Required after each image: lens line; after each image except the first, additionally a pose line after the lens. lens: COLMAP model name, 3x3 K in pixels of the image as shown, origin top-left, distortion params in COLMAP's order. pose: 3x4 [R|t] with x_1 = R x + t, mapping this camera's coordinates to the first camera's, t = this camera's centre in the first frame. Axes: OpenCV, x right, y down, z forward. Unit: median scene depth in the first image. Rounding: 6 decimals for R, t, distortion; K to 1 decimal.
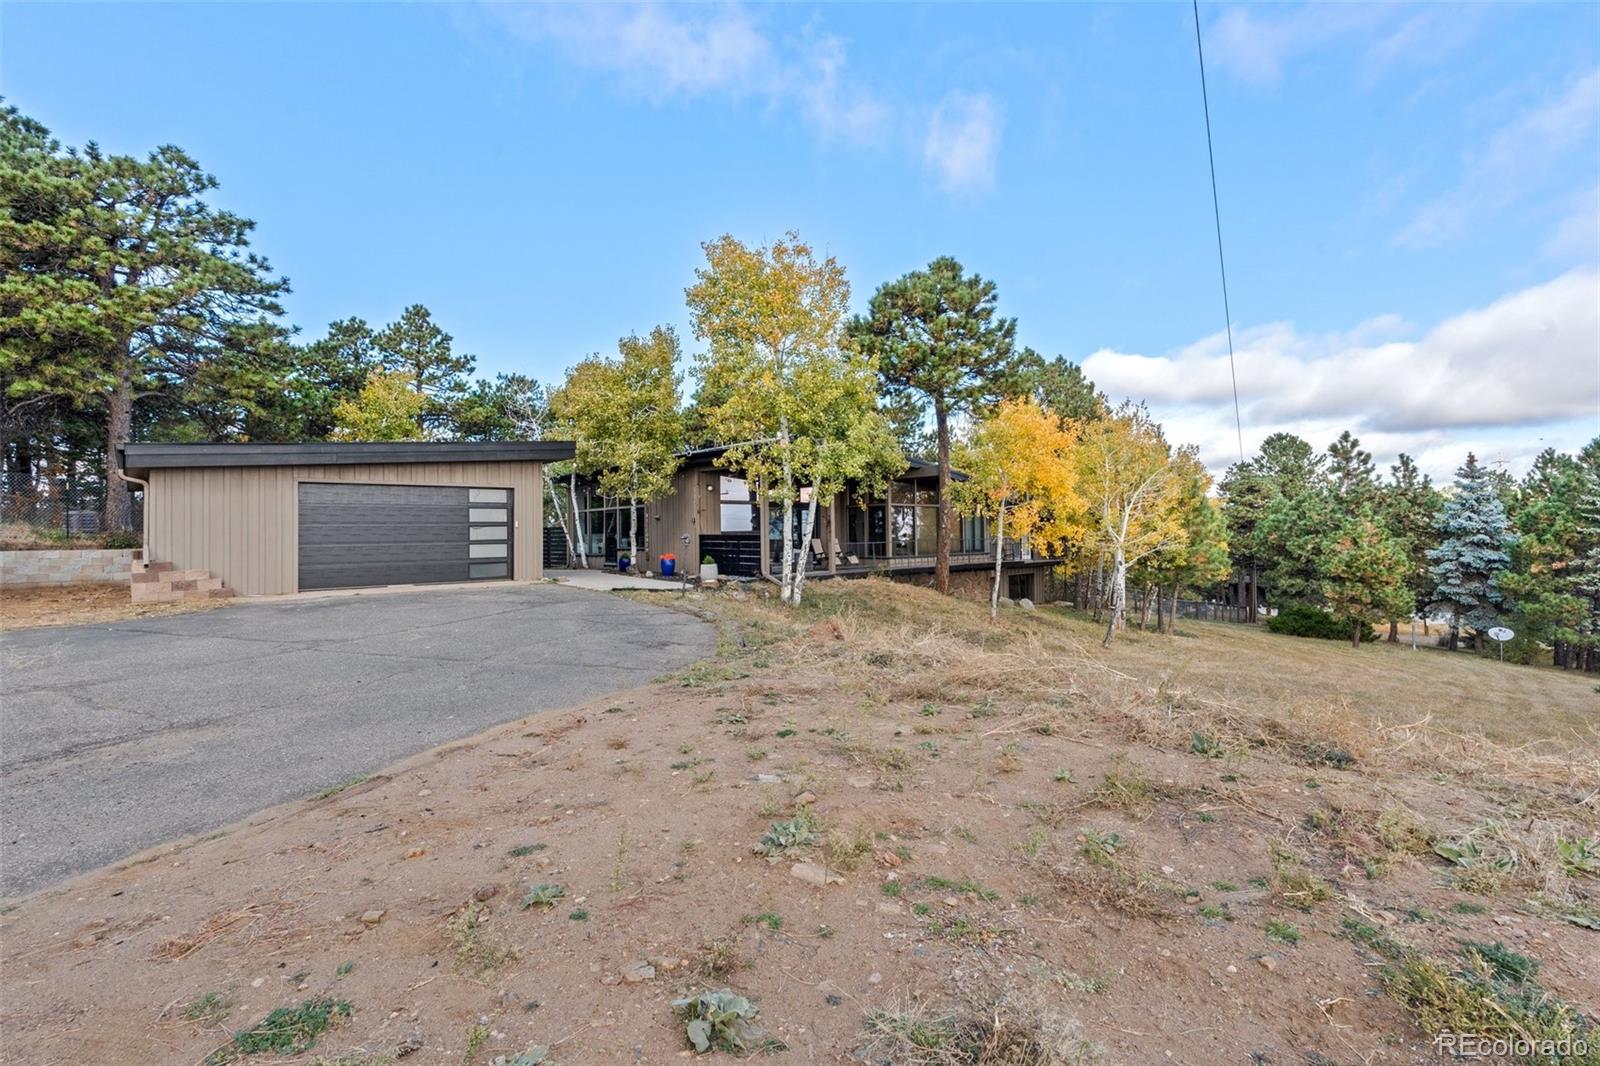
lens RADIAL K [[725.8, 0, 800.0], [0, 725.8, 533.0], [0, 0, 1]] dist [-0.013581, 0.000101]
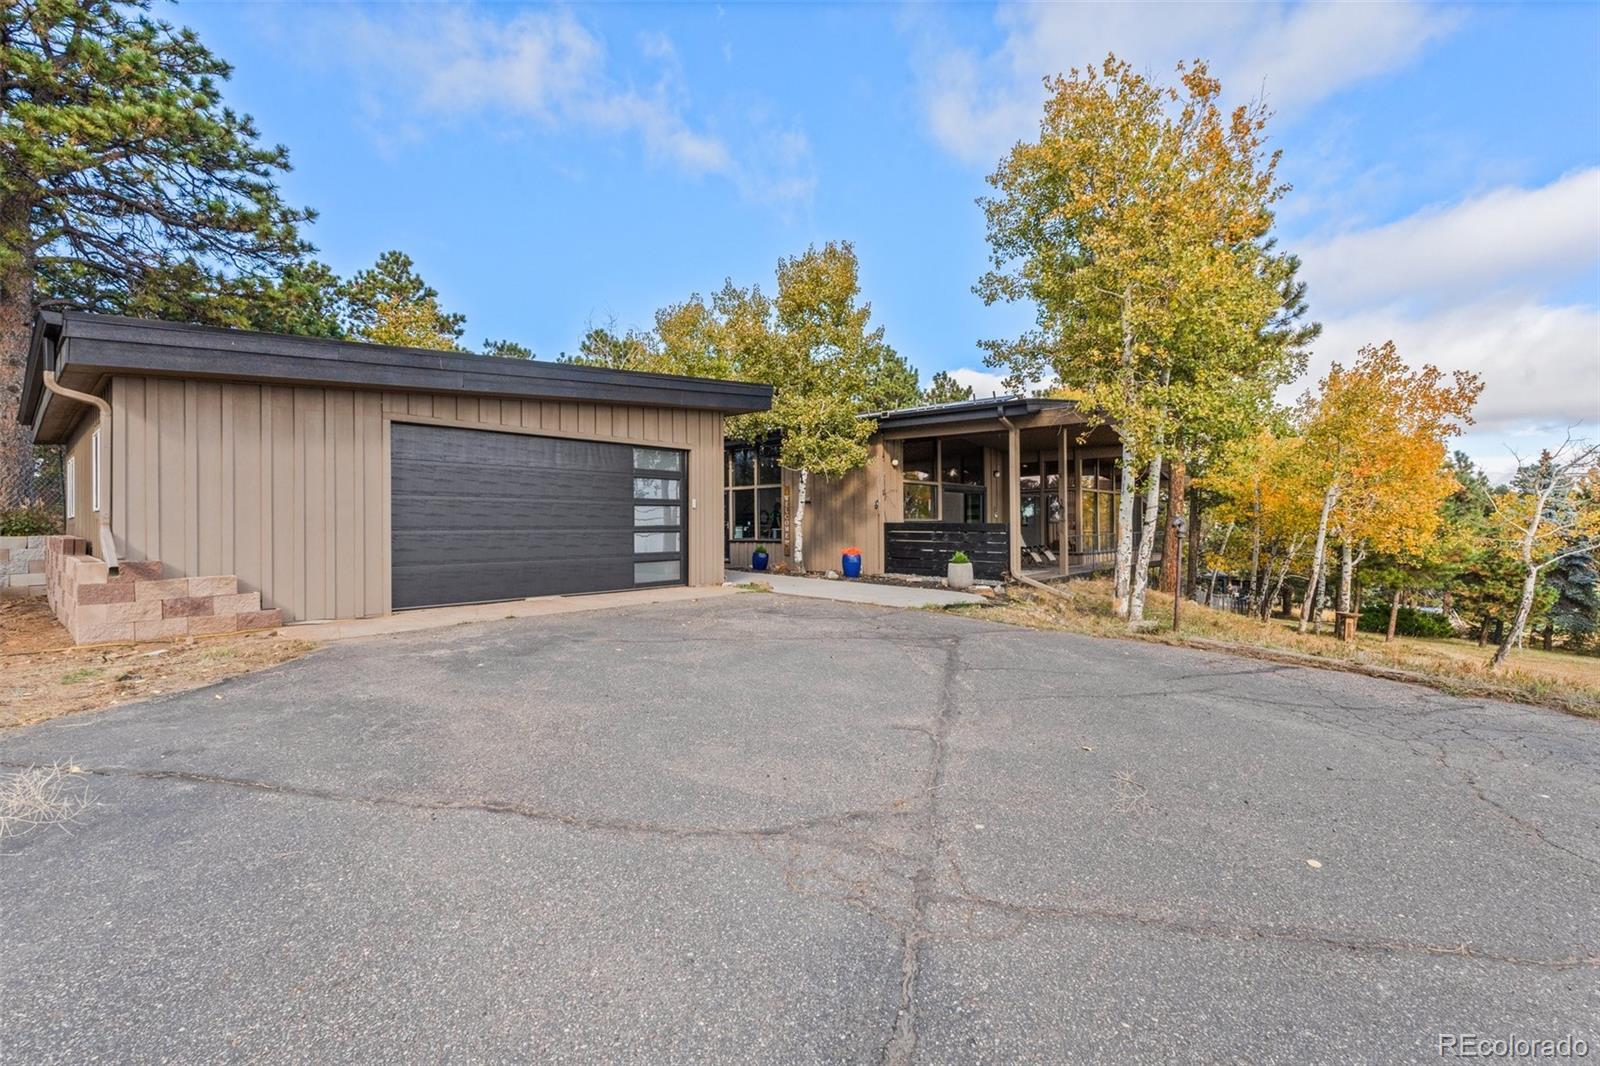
lens RADIAL K [[721.6, 0, 867.9], [0, 721.6, 536.5], [0, 0, 1]] dist [-0.008343, -0.000885]
pose [[0.991317, 0.006953, 0.131309, -0.250134], [-0.008942, 0.999854, 0.014560, 0.006004], [-0.131189, -0.015608, 0.991235, 0.242942]]
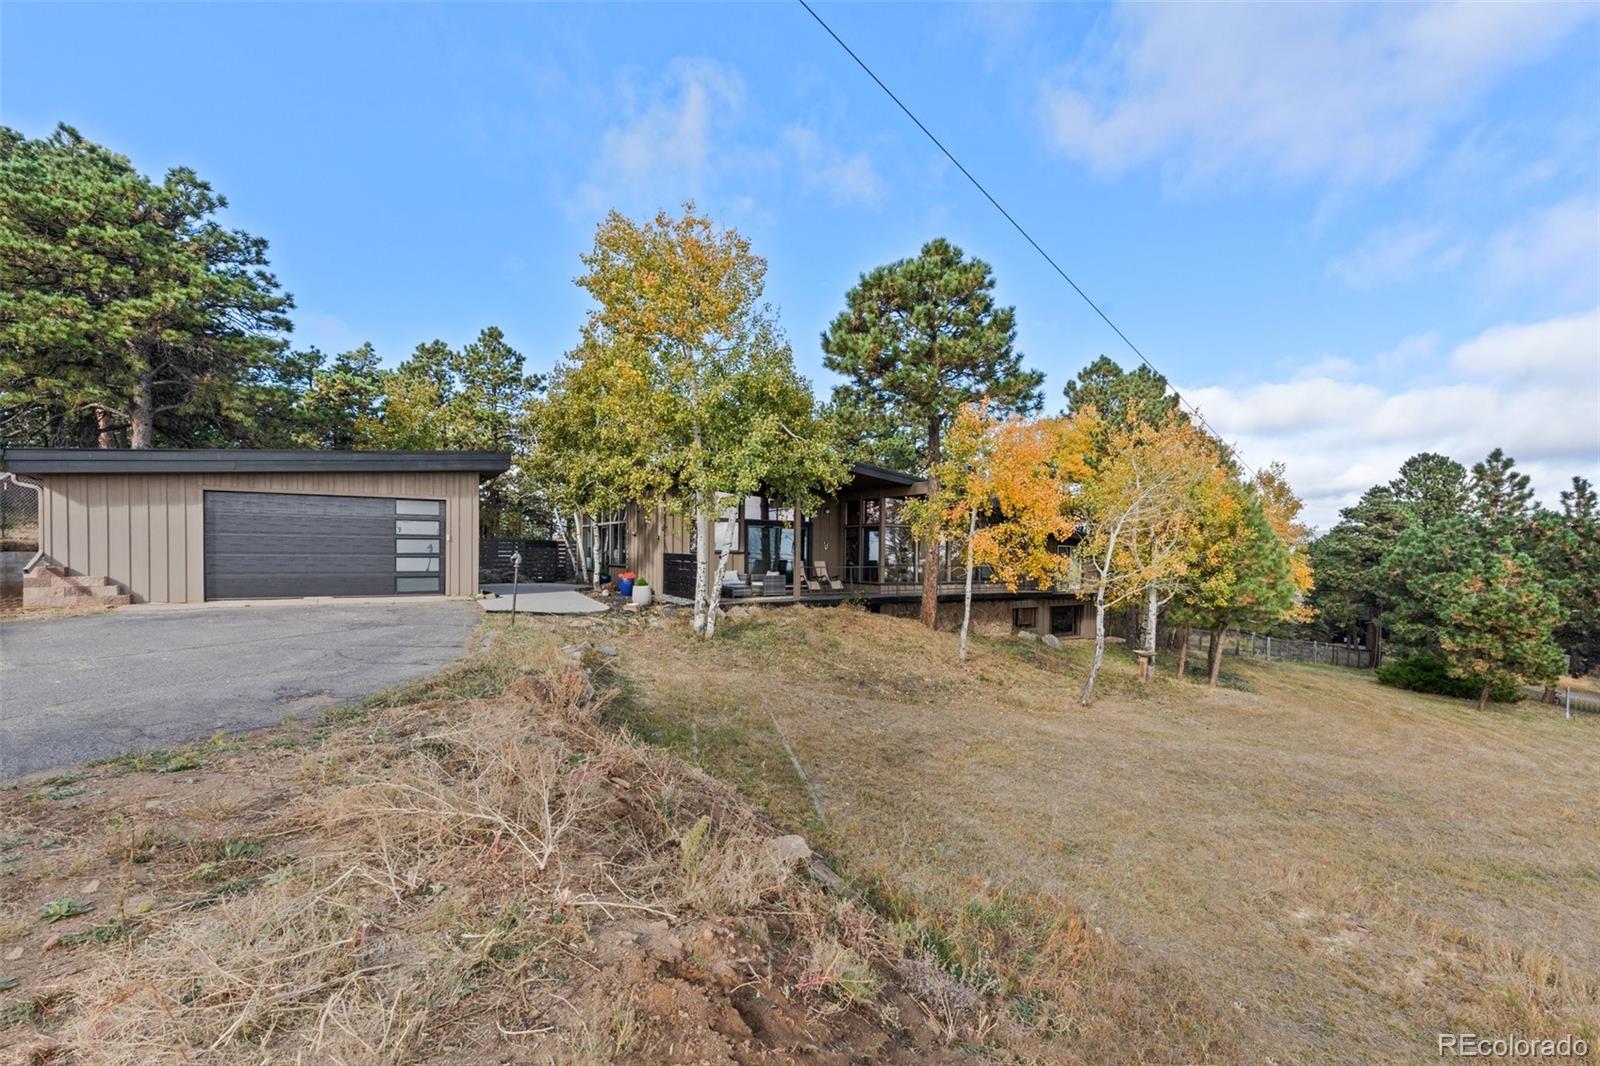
lens RADIAL K [[709.4, 0, 765.0], [0, 709.4, 579.2], [0, 0, 1]] dist [-0.010765, 0.000401]
pose [[0.984514, 0.033269, -0.172123, 0.148770], [-0.026405, 0.998768, 0.042013, -0.006116], [0.173309, -0.036817, 0.984179, 0.111373]]
